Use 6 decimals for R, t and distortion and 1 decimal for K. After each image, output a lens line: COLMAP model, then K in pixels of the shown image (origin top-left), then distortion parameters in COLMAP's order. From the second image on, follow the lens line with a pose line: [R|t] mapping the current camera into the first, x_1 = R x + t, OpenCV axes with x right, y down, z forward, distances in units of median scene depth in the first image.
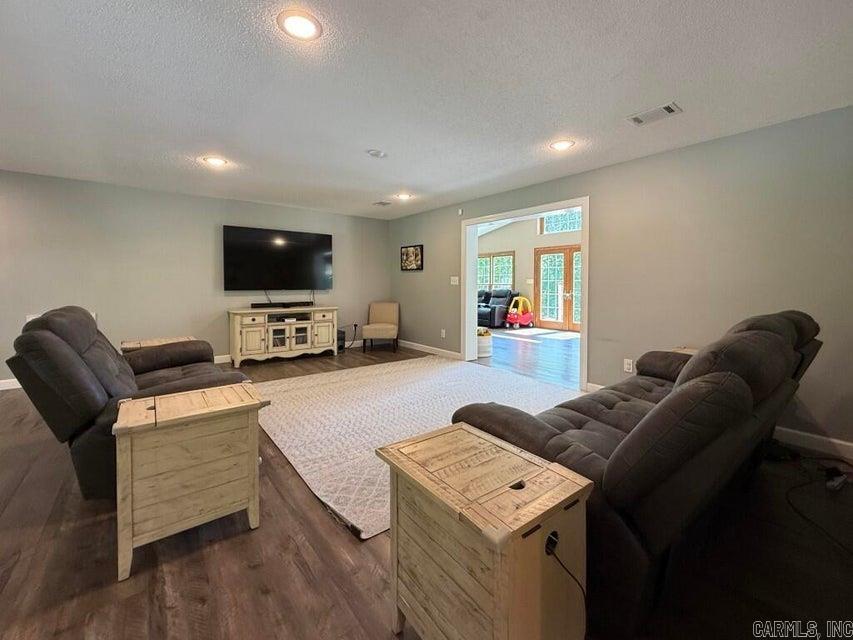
lens RADIAL K [[358.2, 0, 424.6], [0, 358.2, 281.1], [0, 0, 1]] dist [-0.000309, 0.000030]
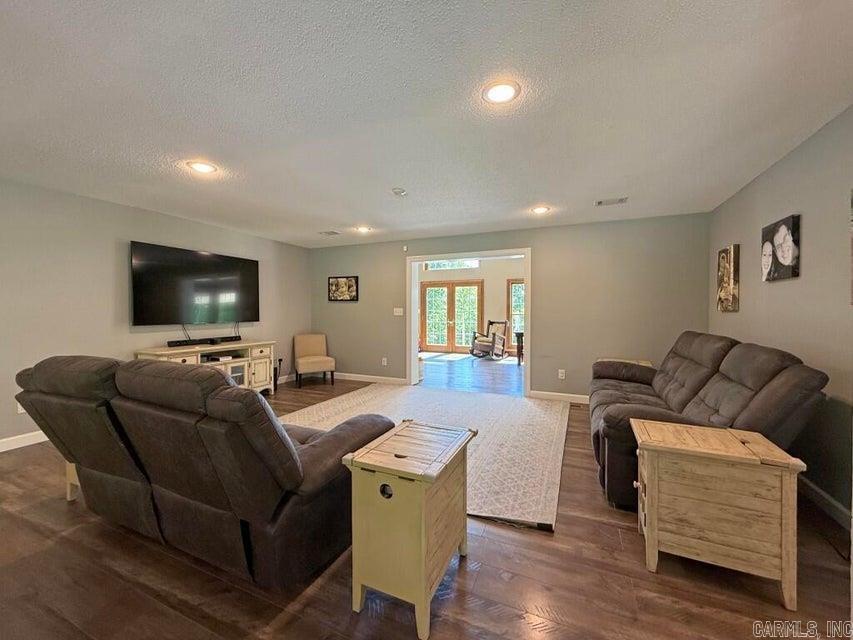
lens RADIAL K [[343.8, 0, 425.2], [0, 343.8, 306.0], [0, 0, 1]] dist [0.000437, 0.000017]
pose [[0.882380, 0.004199, 0.470518, -0.308301], [0.000099, 0.999959, -0.009109, -0.008036], [-0.470537, 0.008084, 0.882343, 0.047611]]
